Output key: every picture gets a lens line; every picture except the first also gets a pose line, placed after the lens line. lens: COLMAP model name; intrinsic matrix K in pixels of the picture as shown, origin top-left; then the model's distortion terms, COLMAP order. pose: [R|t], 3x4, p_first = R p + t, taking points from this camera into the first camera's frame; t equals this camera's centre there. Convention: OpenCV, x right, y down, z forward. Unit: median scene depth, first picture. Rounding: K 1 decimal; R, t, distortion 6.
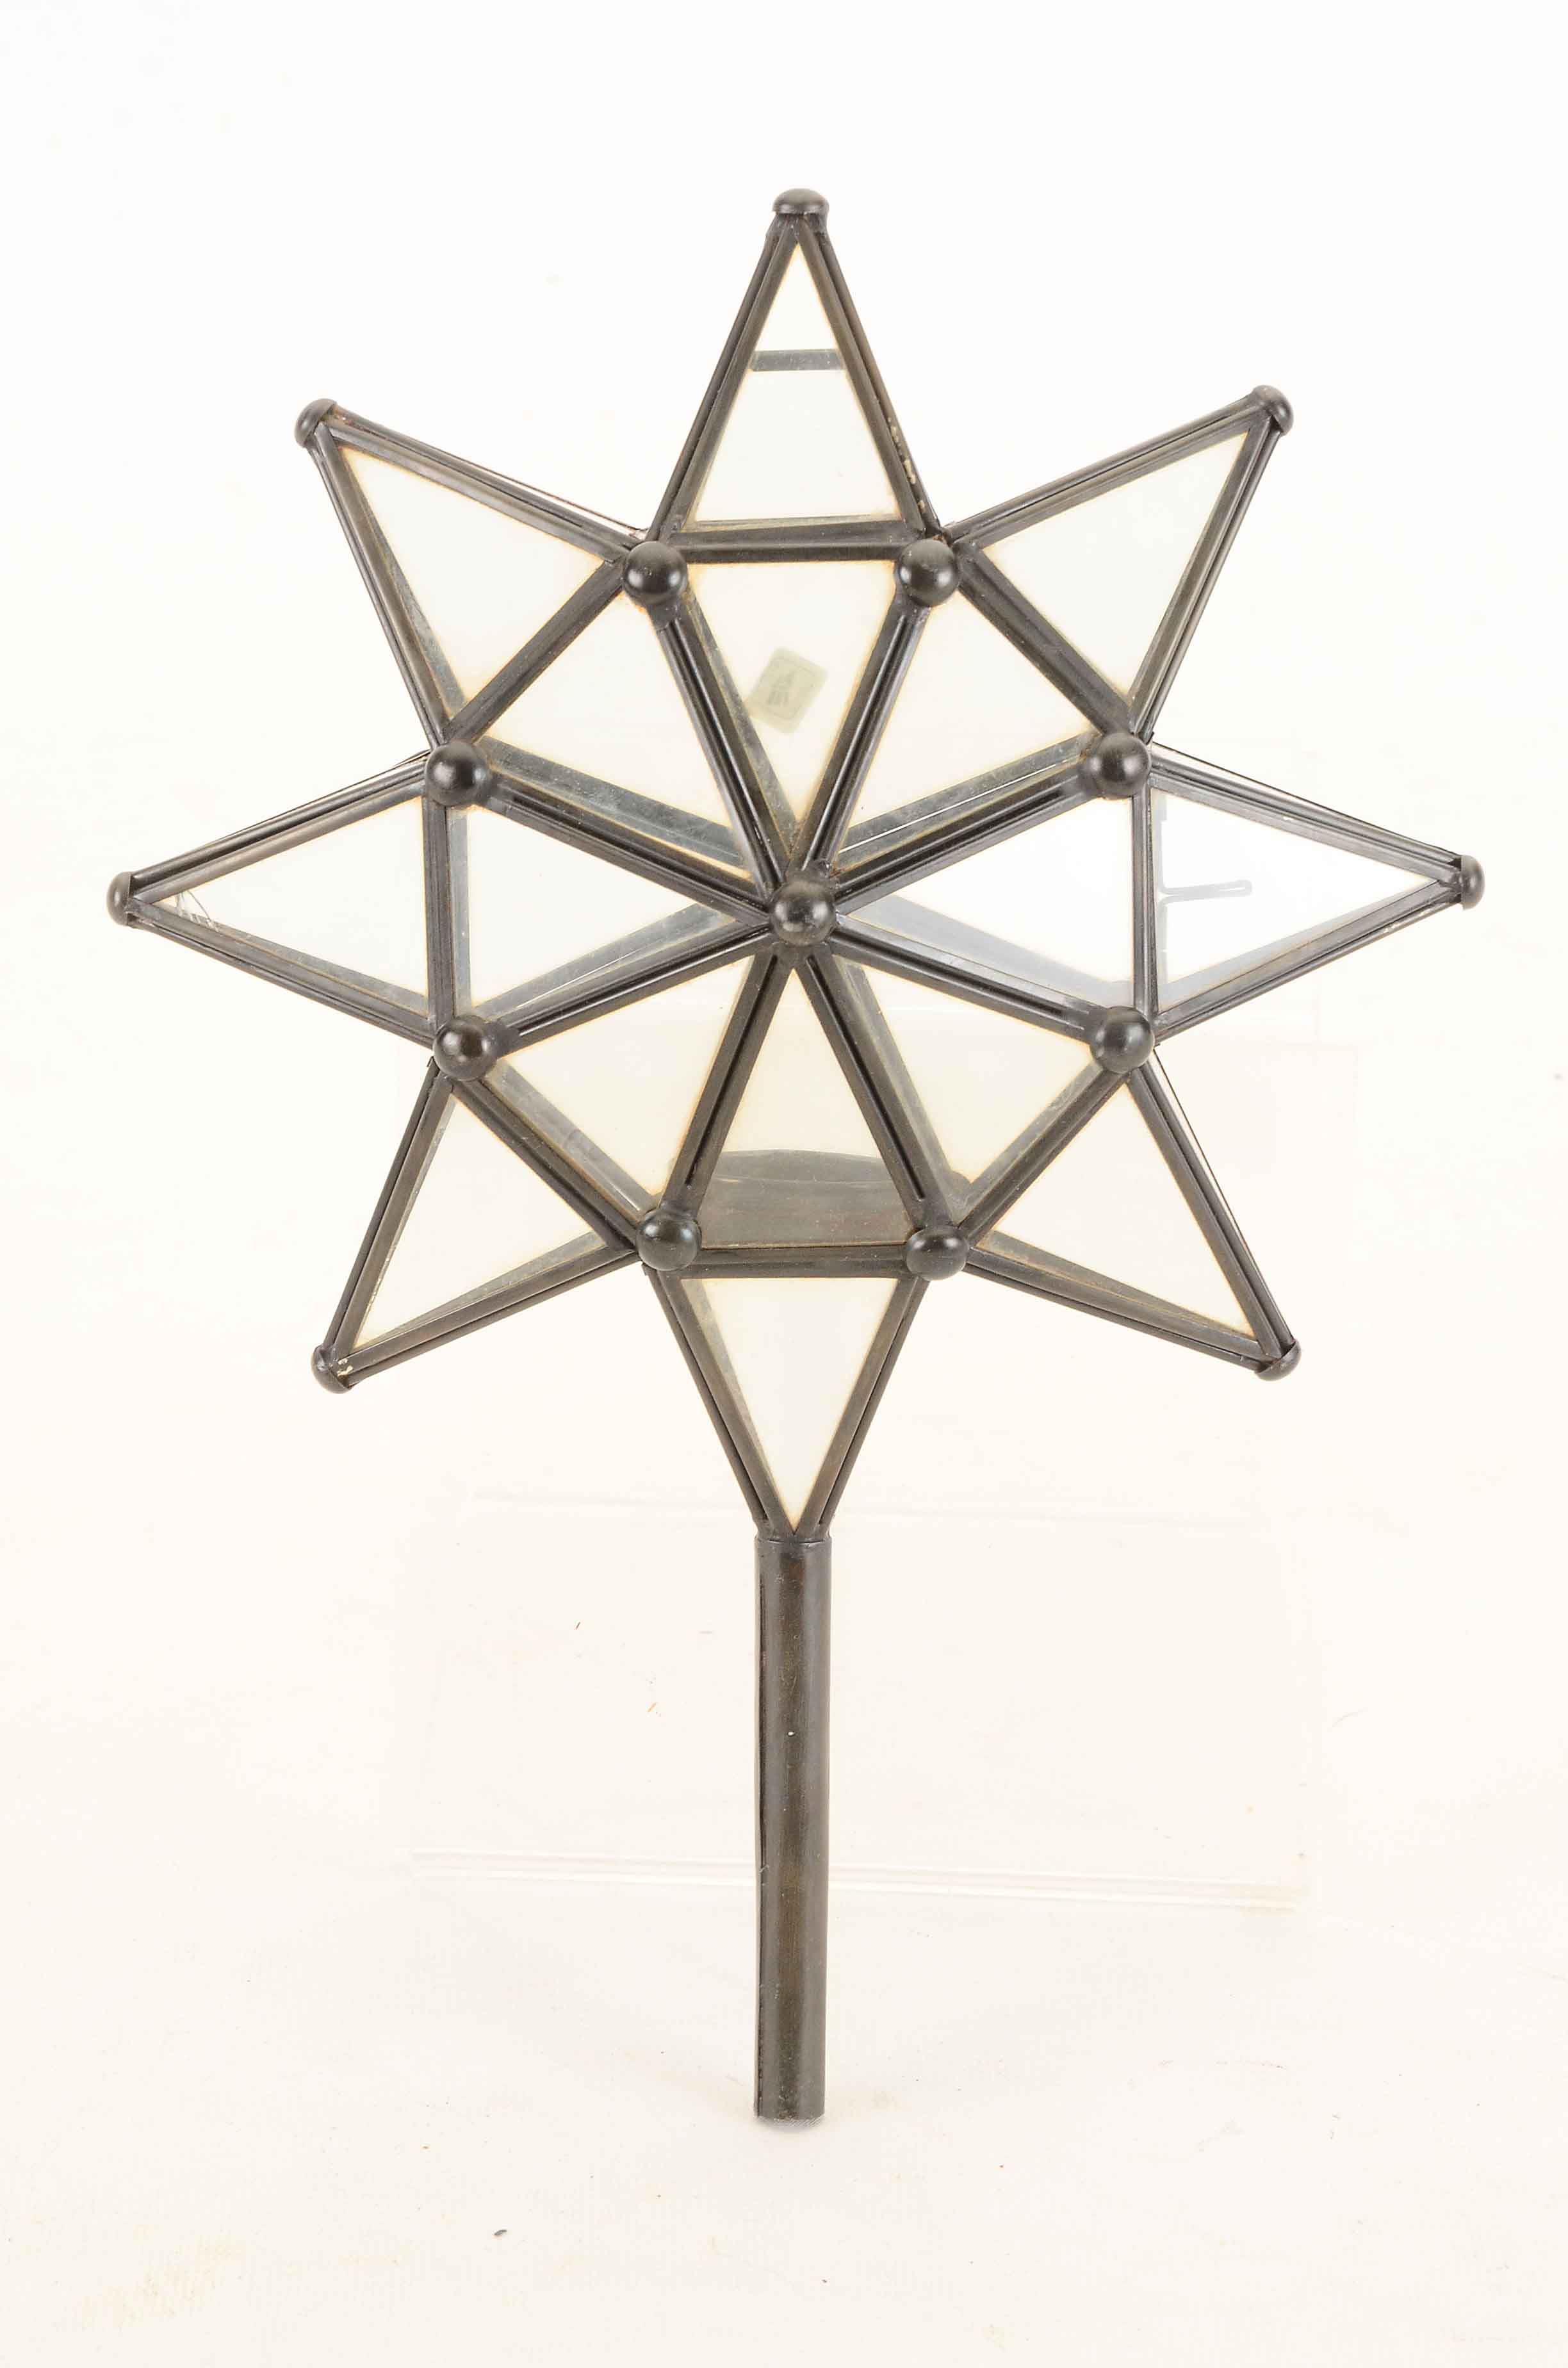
lens RADIAL K [[8101.9, 0, 783.3], [0, 8101.9, 1184.1], [0, 0, 1]] dist [0.955118, 0.000000]
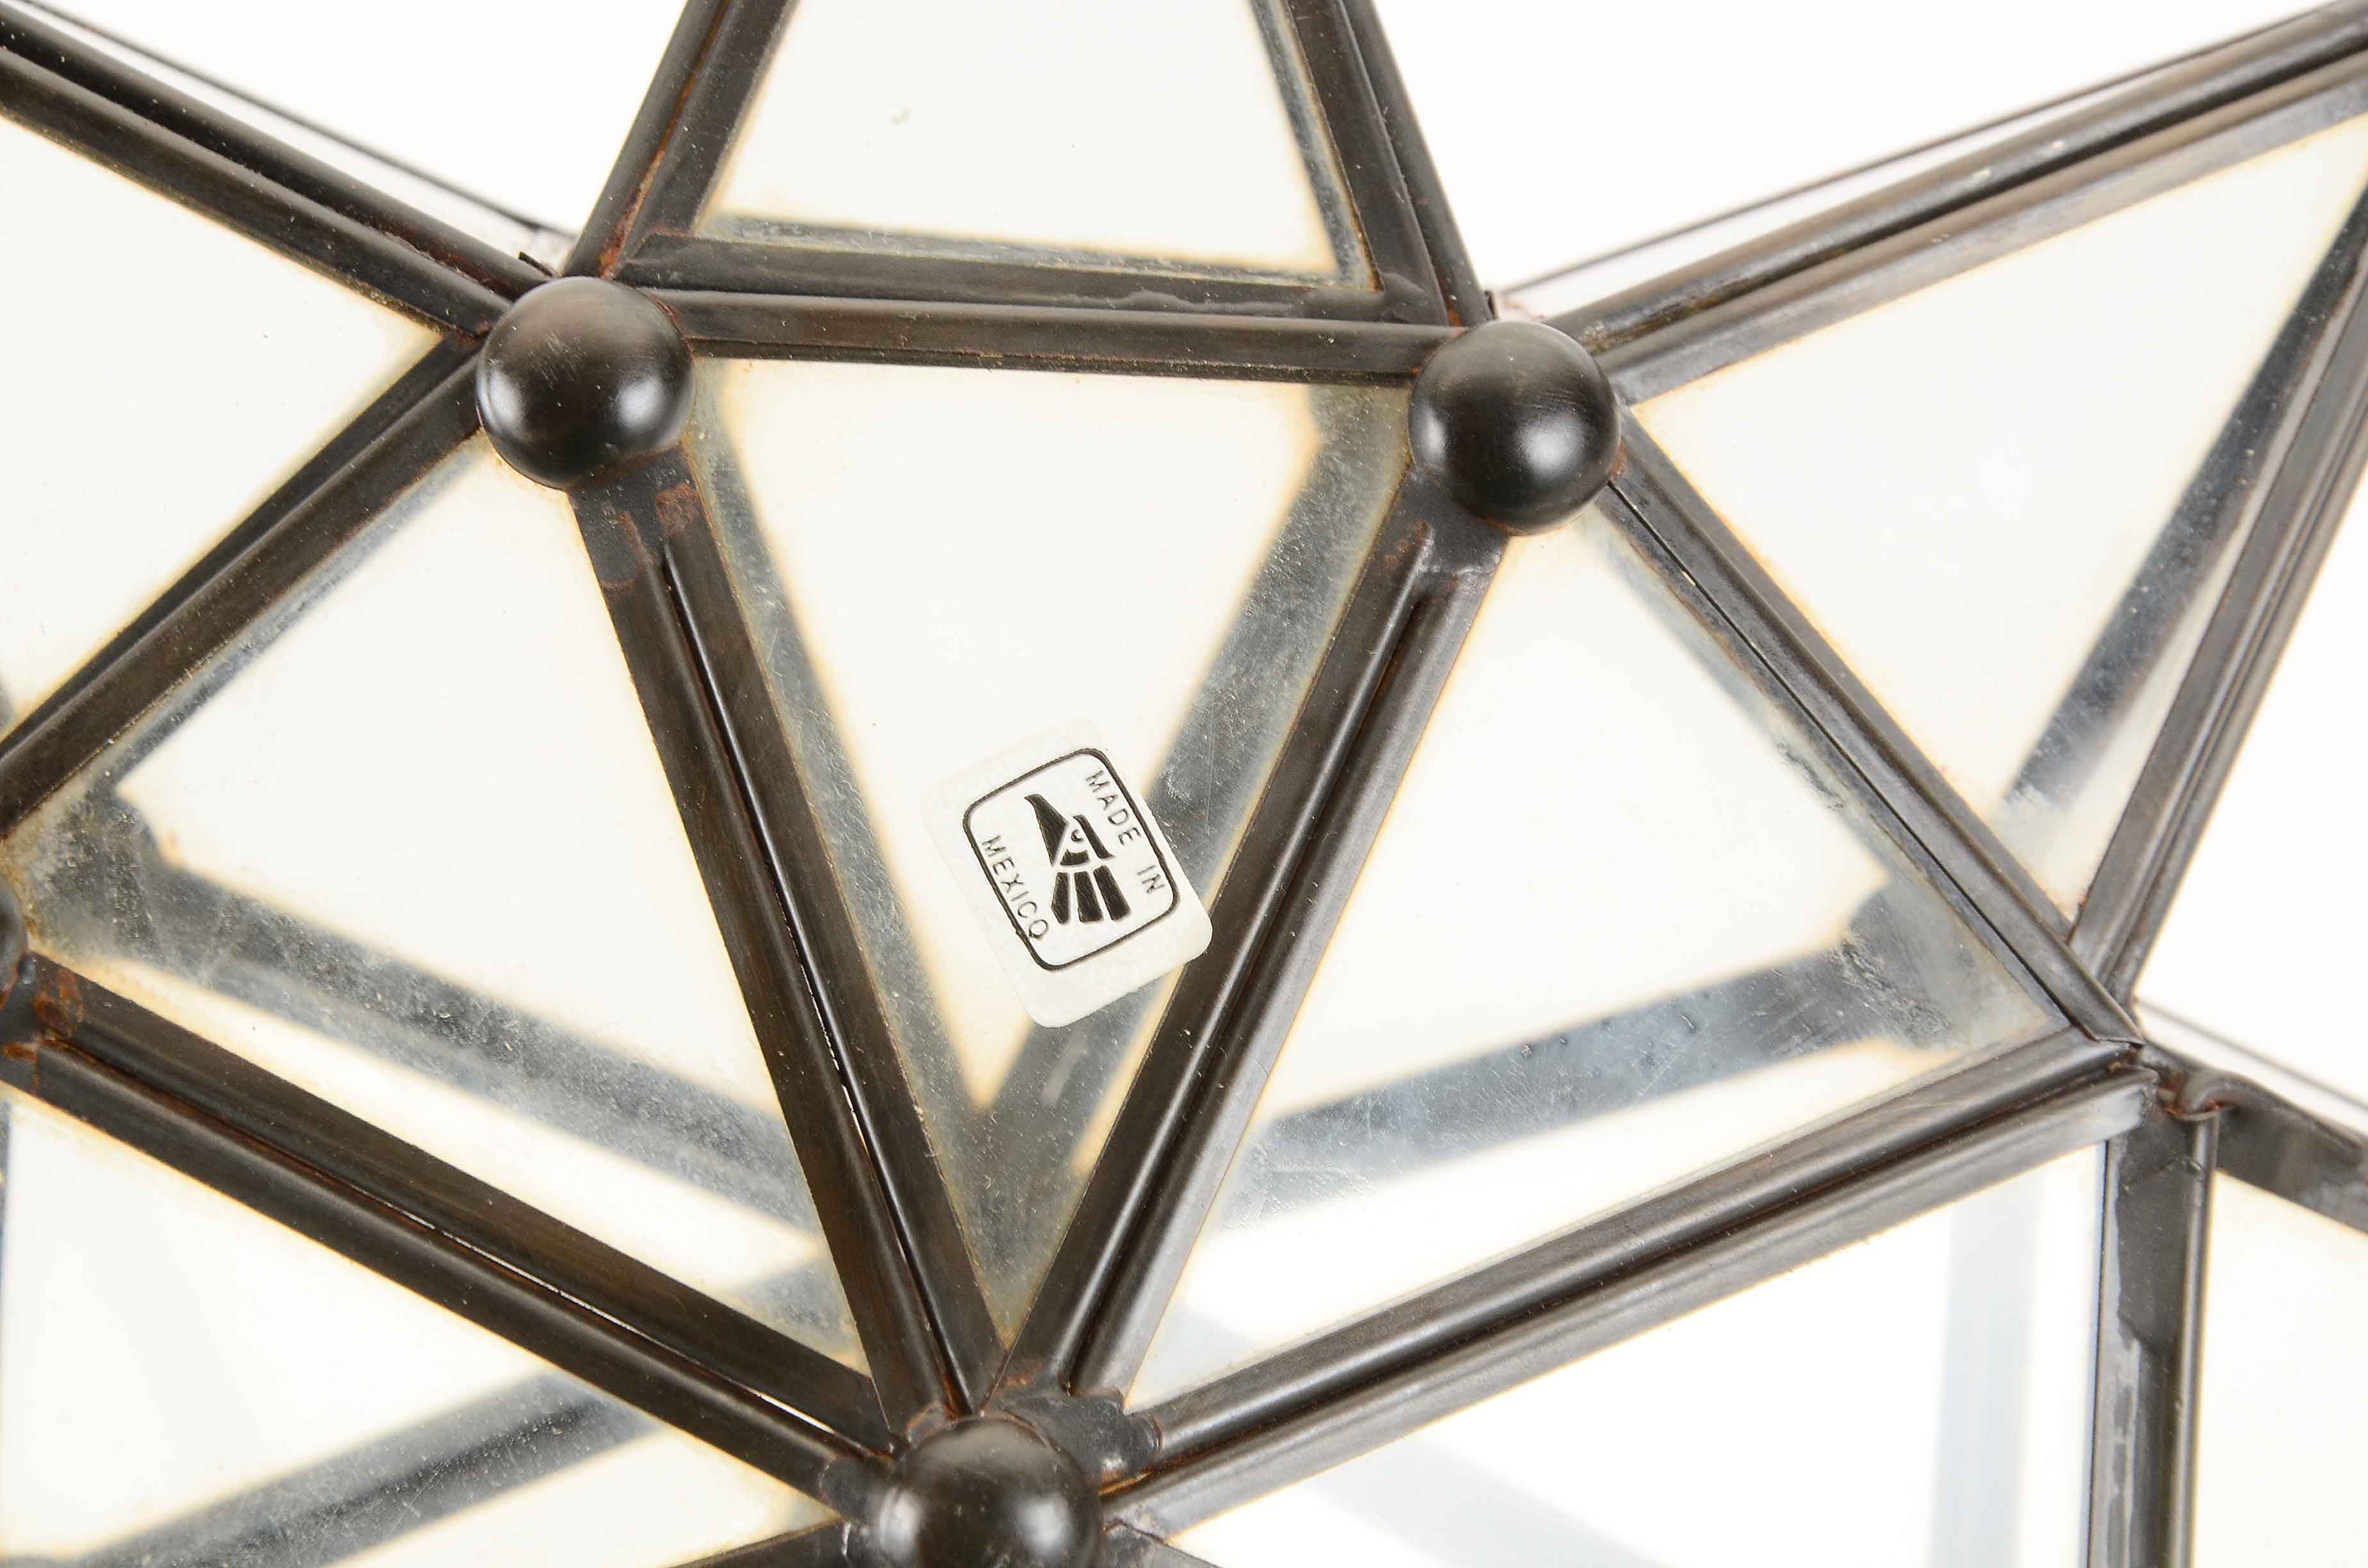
lens RADIAL K [[10605.0, 0, 1184.0], [0, 10605.0, 782.9], [0, 0, 1]] dist [-0.050103, 0.000000]
pose [[0.997631, 0.055540, 0.040585, -0.008741], [-0.053932, 0.997756, -0.039682, -0.044712], [-0.042698, 0.037399, 0.998388, 0.593799]]
